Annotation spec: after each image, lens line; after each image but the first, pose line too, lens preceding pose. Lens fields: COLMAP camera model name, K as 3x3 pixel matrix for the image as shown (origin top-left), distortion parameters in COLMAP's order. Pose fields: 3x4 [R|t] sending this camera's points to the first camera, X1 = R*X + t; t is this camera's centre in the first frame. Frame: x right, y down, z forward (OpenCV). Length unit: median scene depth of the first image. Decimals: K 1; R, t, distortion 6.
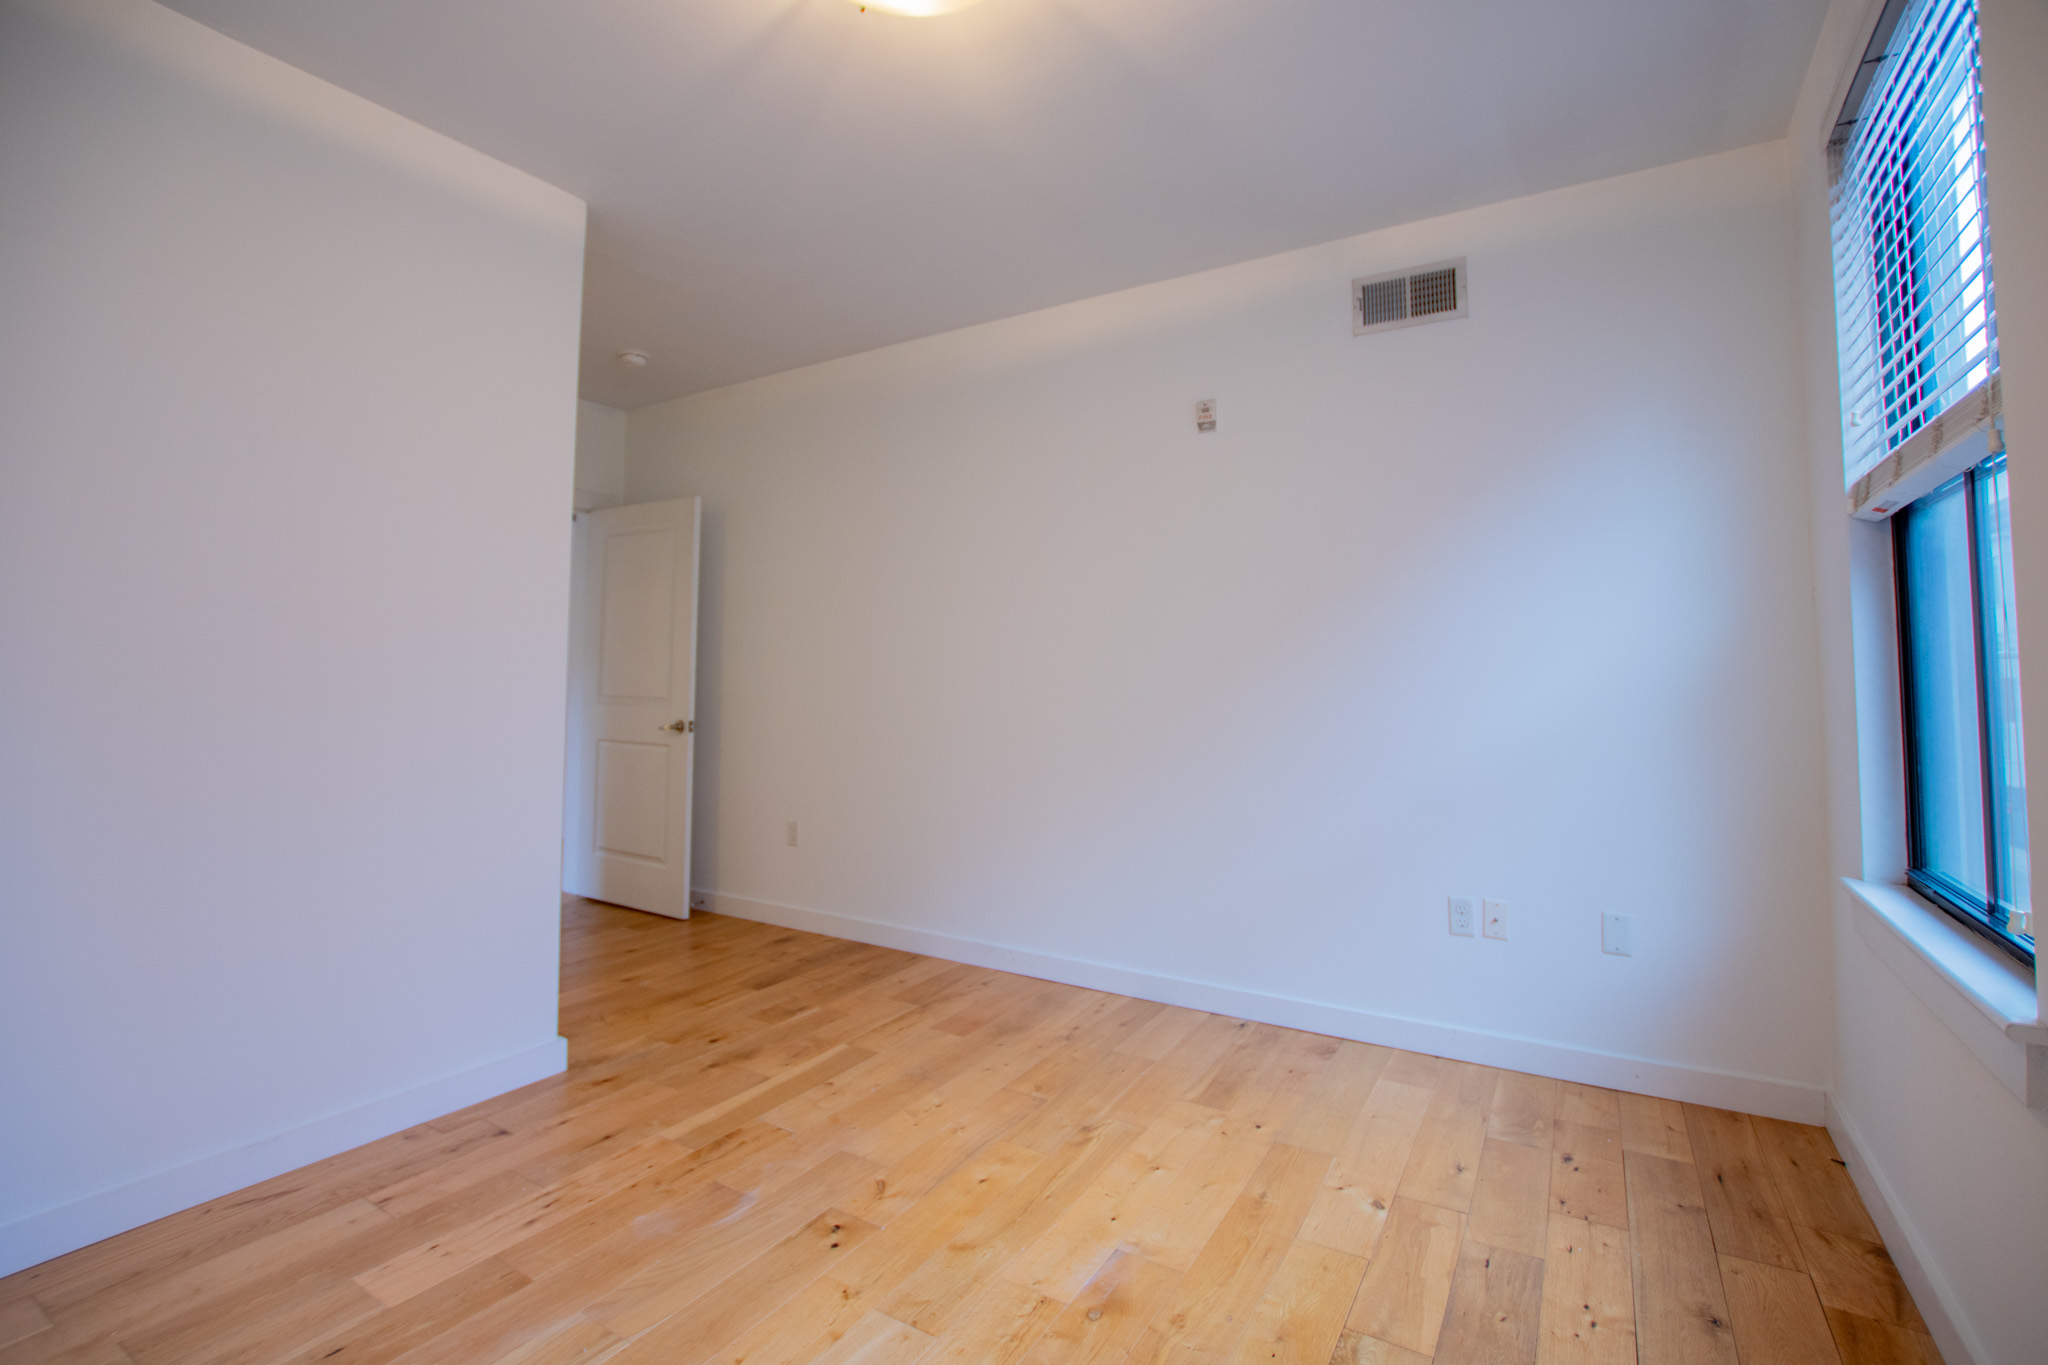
lens RADIAL K [[935.9, 0, 1023.2], [0, 935.9, 614.5], [0, 0, 1]] dist [-0.026055, 0.001326]
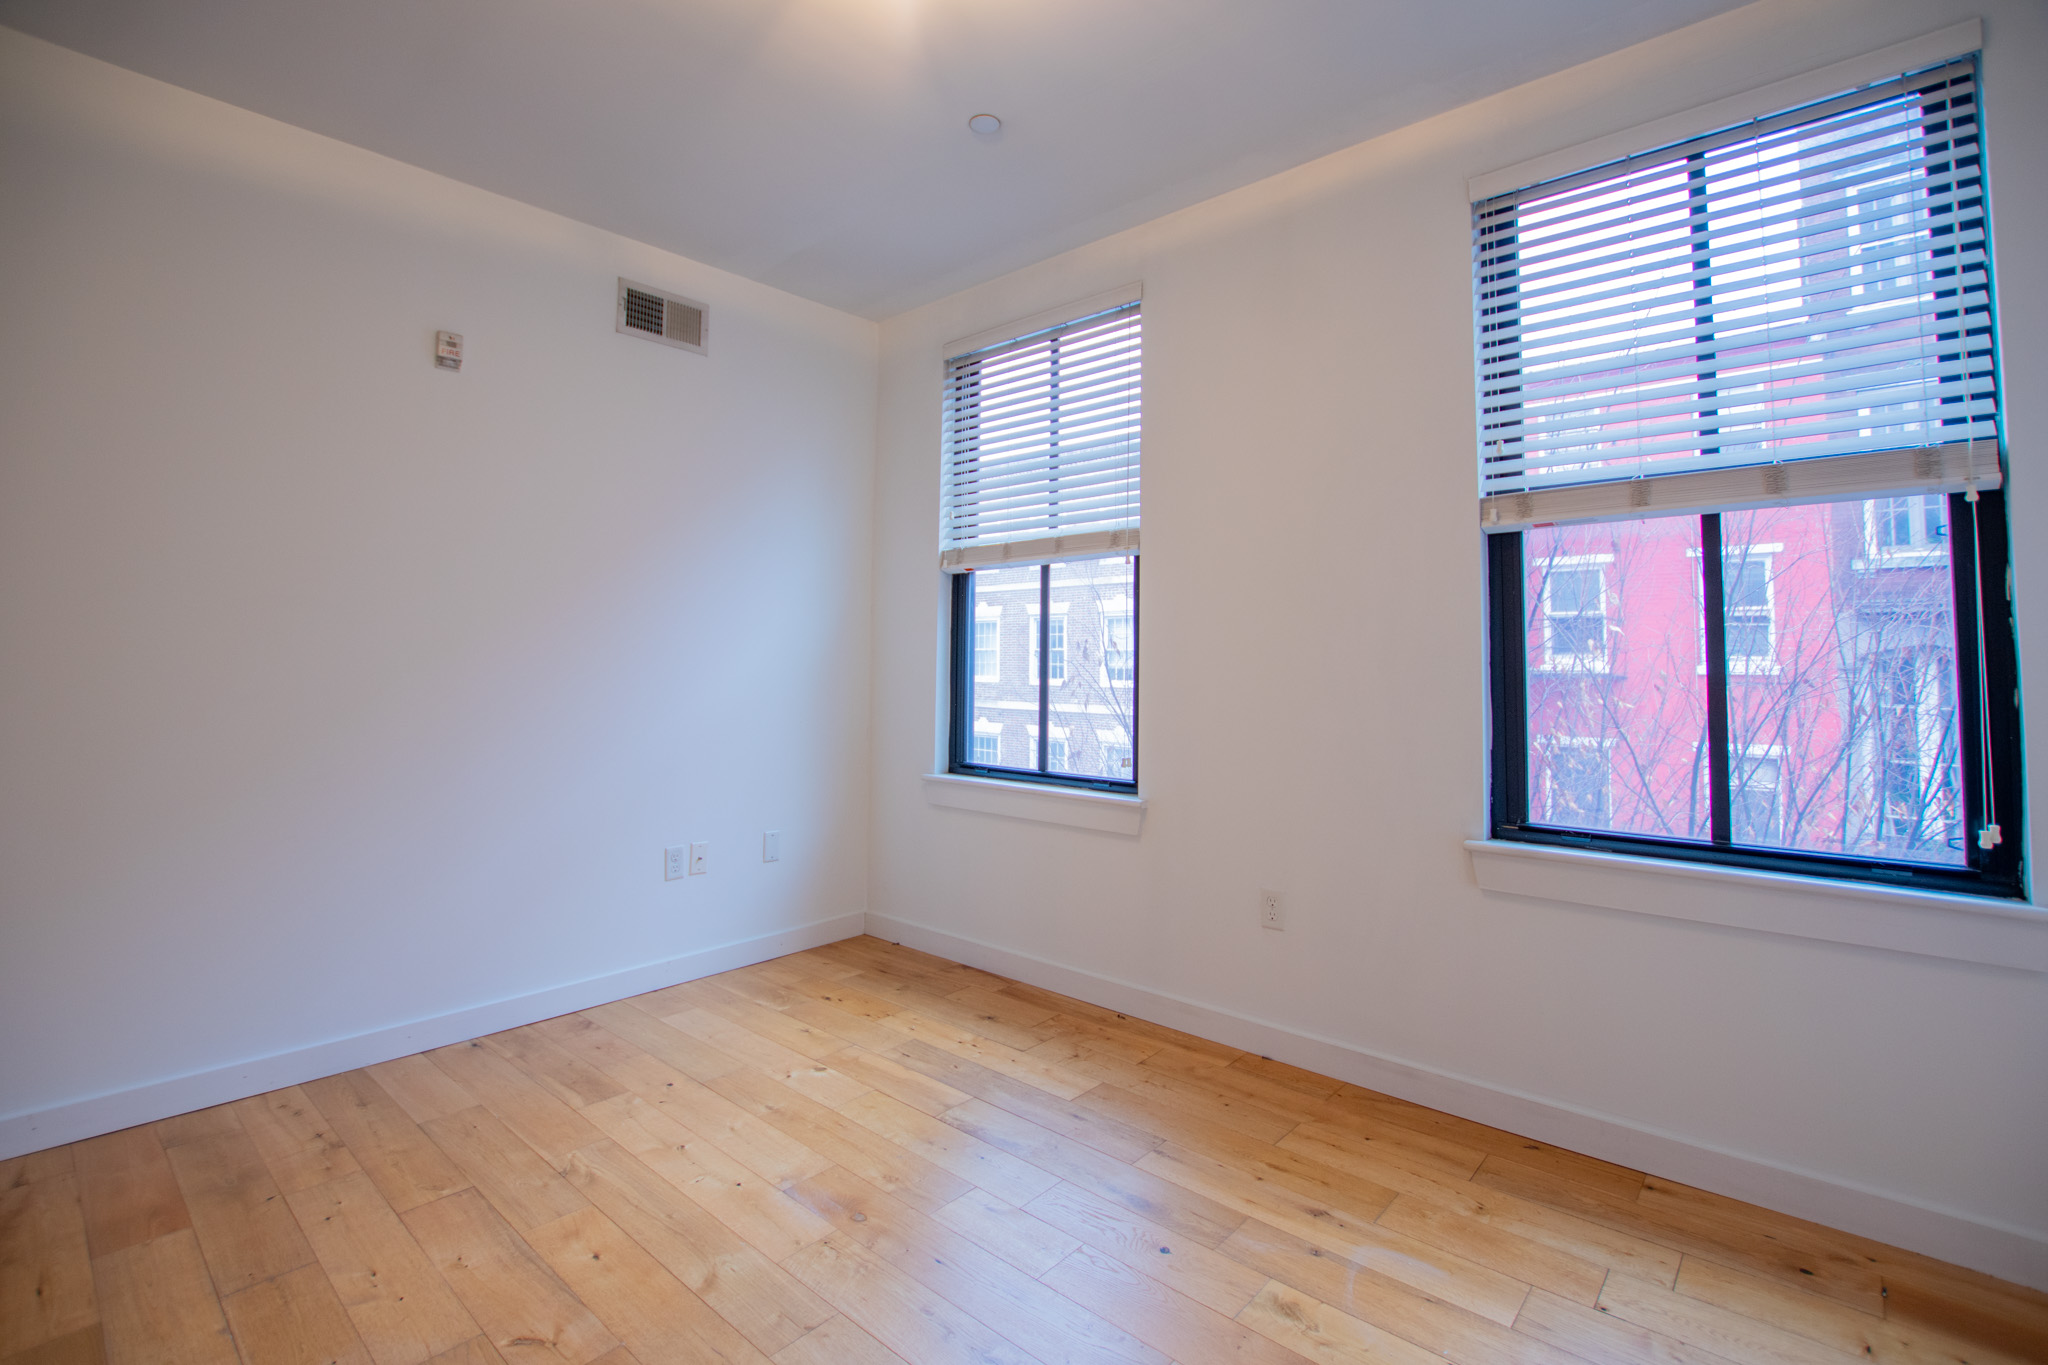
lens RADIAL K [[935.9, 0, 1023.2], [0, 935.9, 614.5], [0, 0, 1]] dist [-0.026055, 0.001326]
pose [[0.169197, 0.046547, 0.984482, -0.698037], [-0.069222, 0.996979, -0.035241, 0.026310], [-0.983148, -0.062185, 0.171908, 0.429772]]
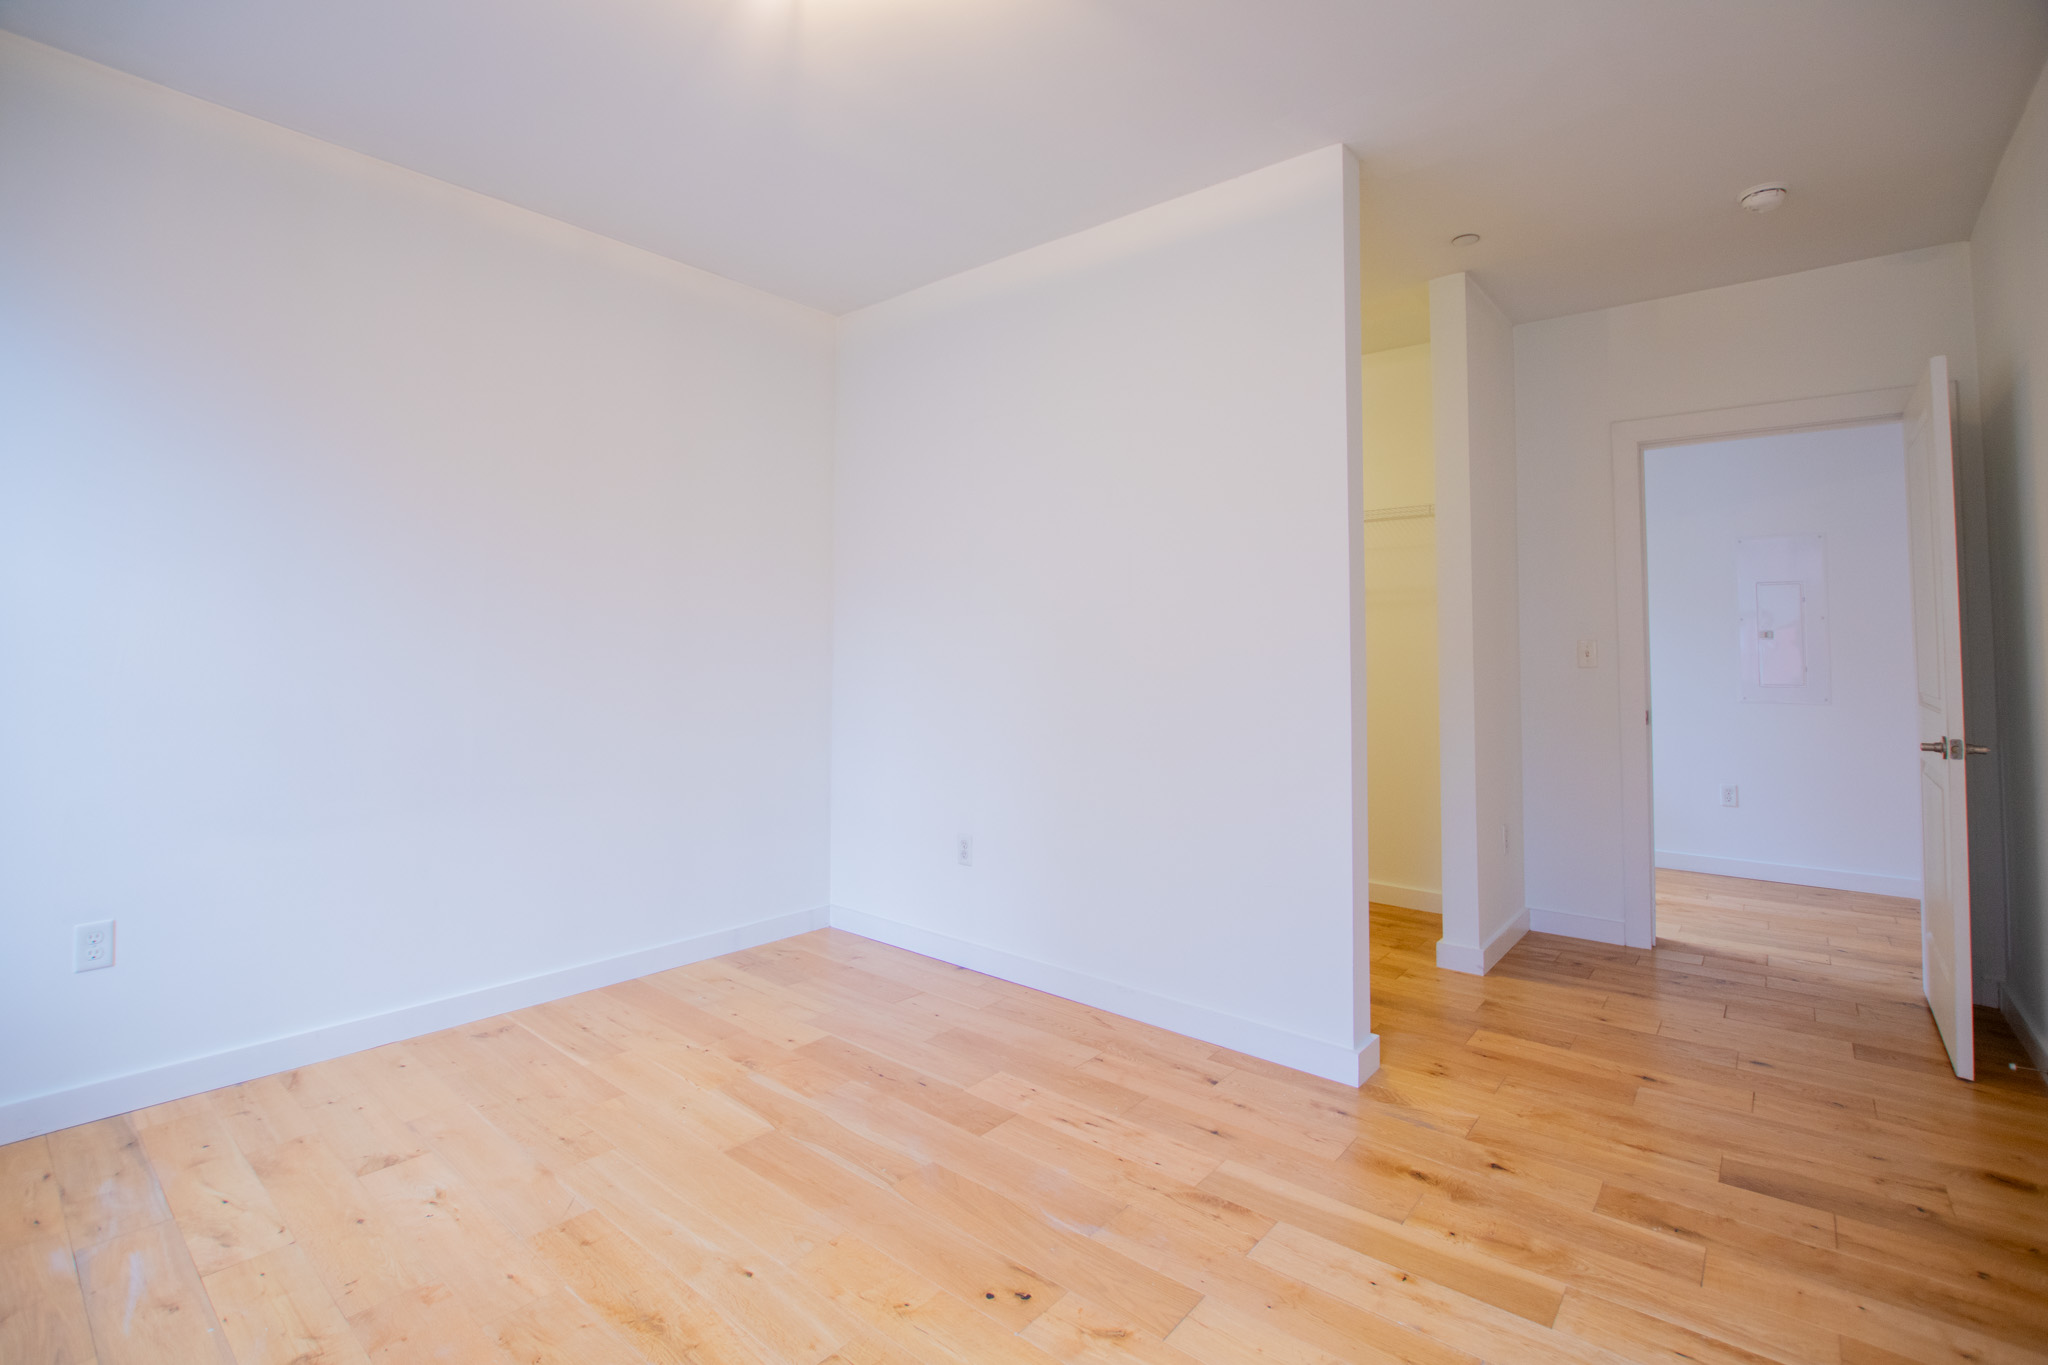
lens RADIAL K [[926.9, 0, 1017.8], [0, 926.9, 616.2], [0, 0, 1]] dist [-0.025330, 0.001032]
pose [[-0.150102, -0.040466, -0.987842, 0.511840], [0.060158, 0.996937, -0.049979, 0.051963], [0.986839, -0.066929, -0.147208, 0.884345]]
